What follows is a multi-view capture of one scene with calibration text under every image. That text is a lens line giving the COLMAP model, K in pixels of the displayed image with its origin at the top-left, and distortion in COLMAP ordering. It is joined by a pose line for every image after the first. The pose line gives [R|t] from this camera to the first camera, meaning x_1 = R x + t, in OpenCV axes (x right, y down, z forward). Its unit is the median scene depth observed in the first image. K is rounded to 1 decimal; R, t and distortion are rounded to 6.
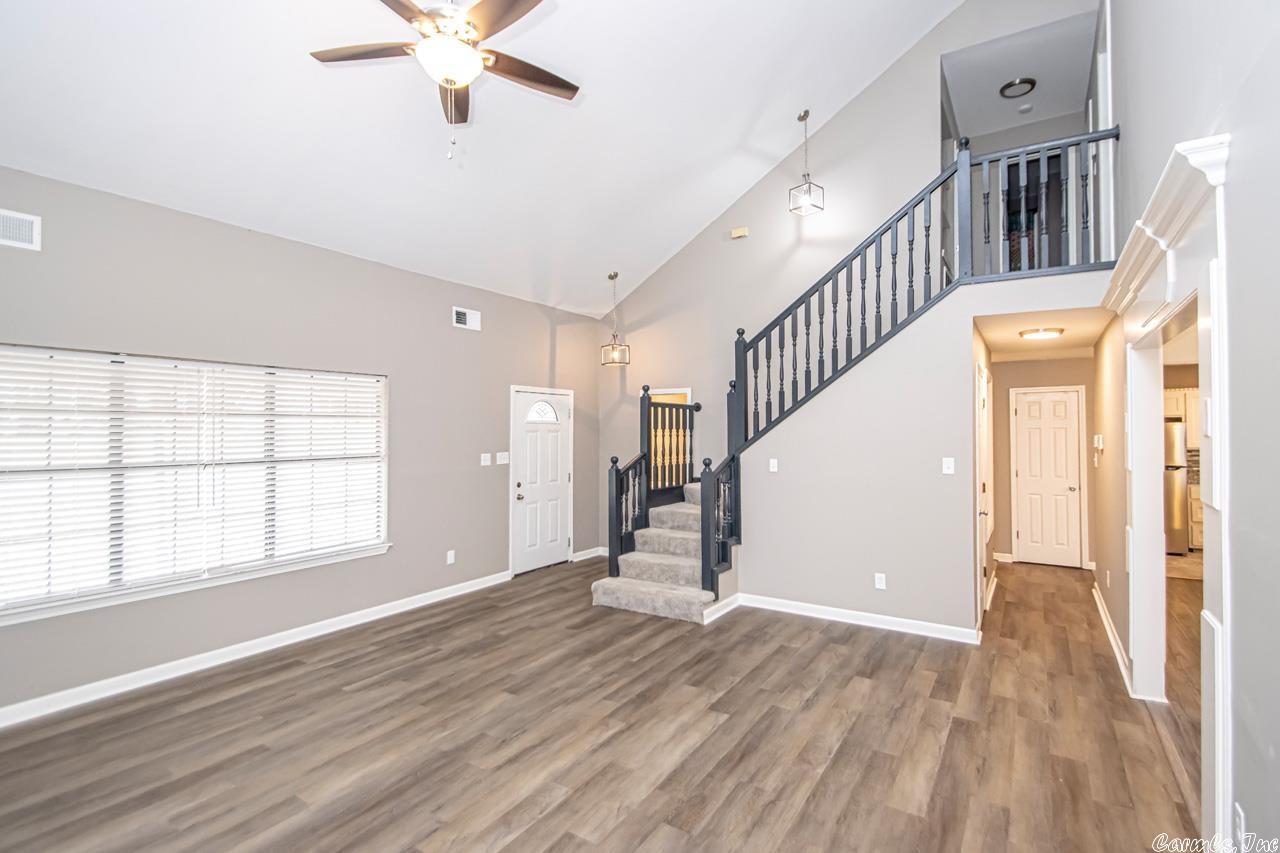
lens RADIAL K [[599.9, 0, 649.5], [0, 599.9, 423.1], [0, 0, 1]] dist [0.020012, -0.012920]
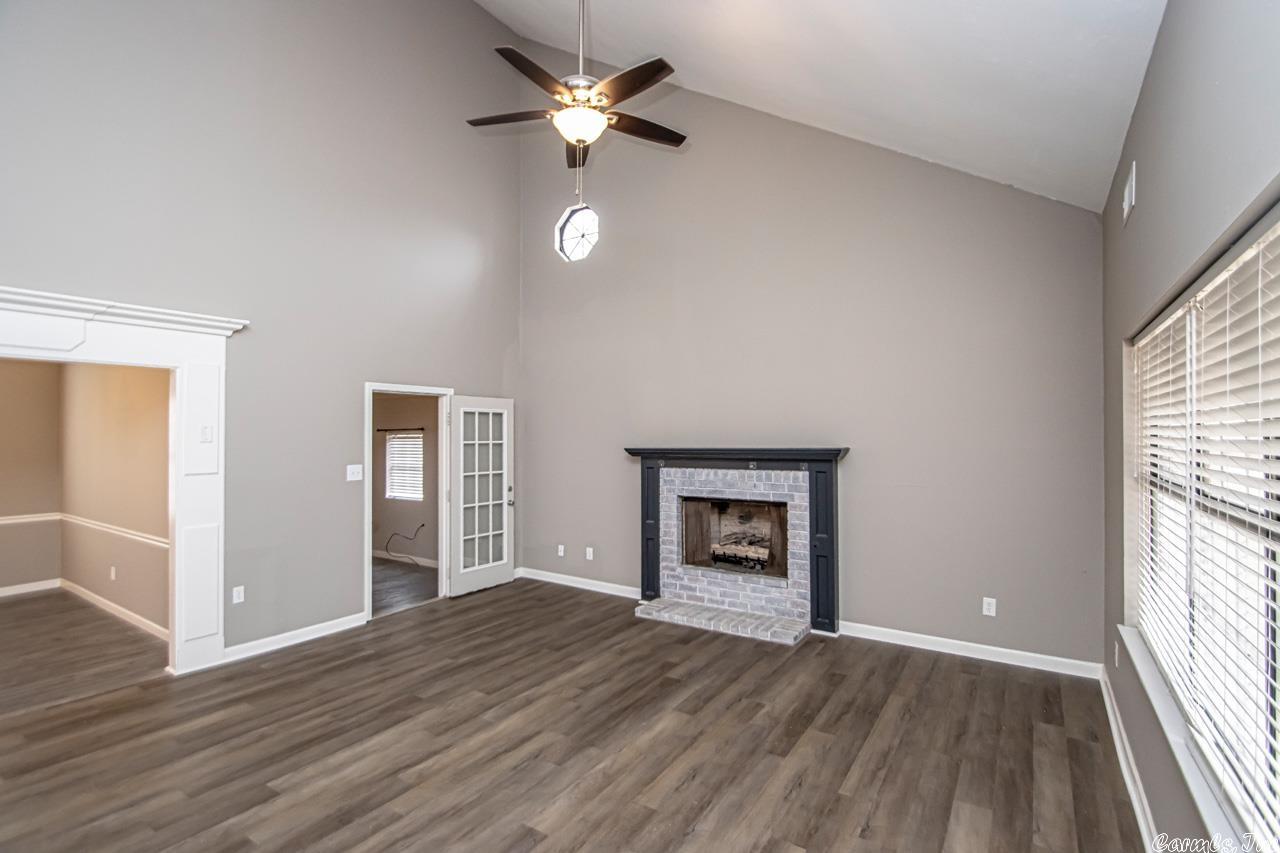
lens RADIAL K [[589.7, 0, 647.3], [0, 589.7, 427.0], [0, 0, 1]] dist [0.013827, -0.015520]
pose [[-0.999968, 0.007927, -0.000919, -0.291778], [0.007948, 0.999610, -0.026773, 0.016379], [0.000706, -0.026779, -0.999641, 1.353852]]
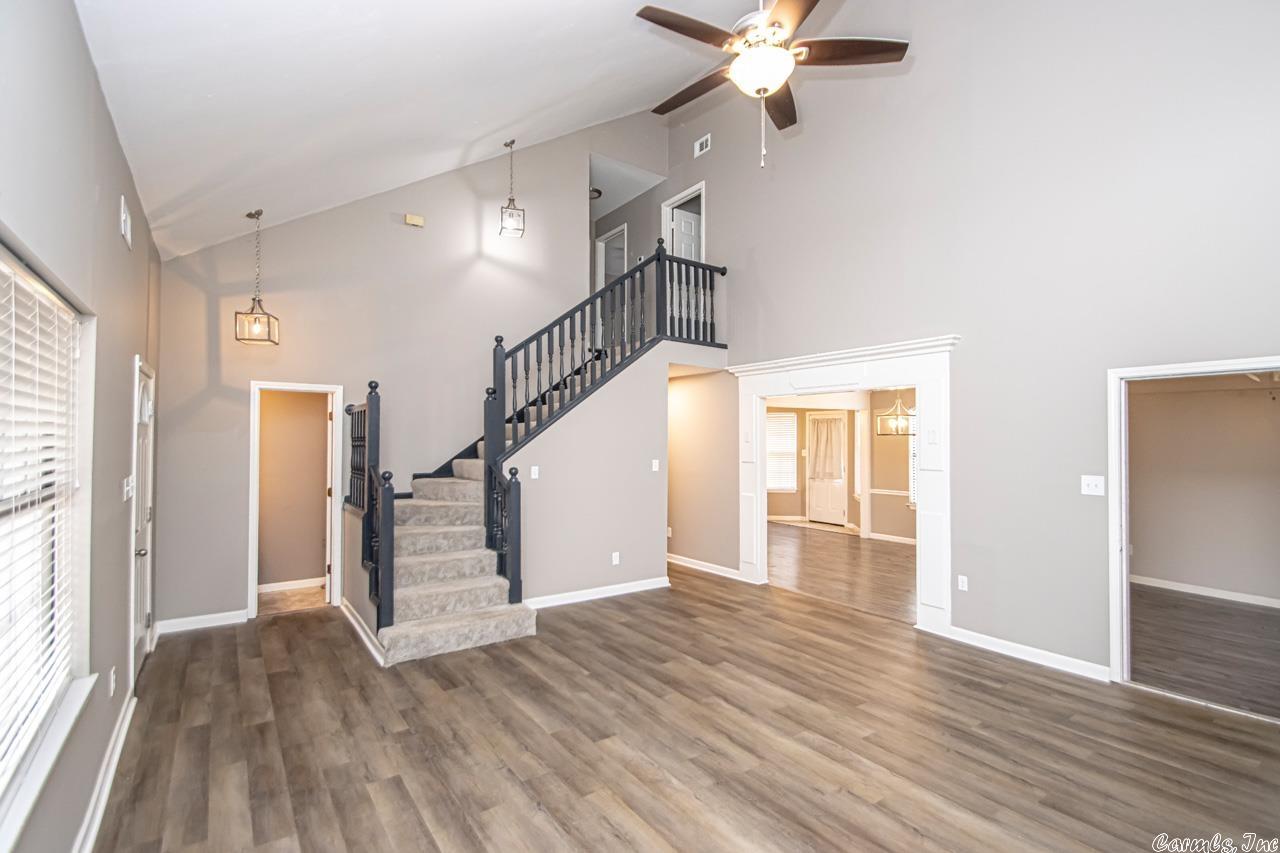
lens RADIAL K [[594.8, 0, 651.6], [0, 594.8, 426.2], [0, 0, 1]] dist [0.020165, -0.020051]
pose [[0.371371, 0.027049, 0.928090, -0.830323], [-0.016542, 0.999610, -0.022514, 0.011741], [-0.928337, -0.006991, 0.371673, 0.503193]]
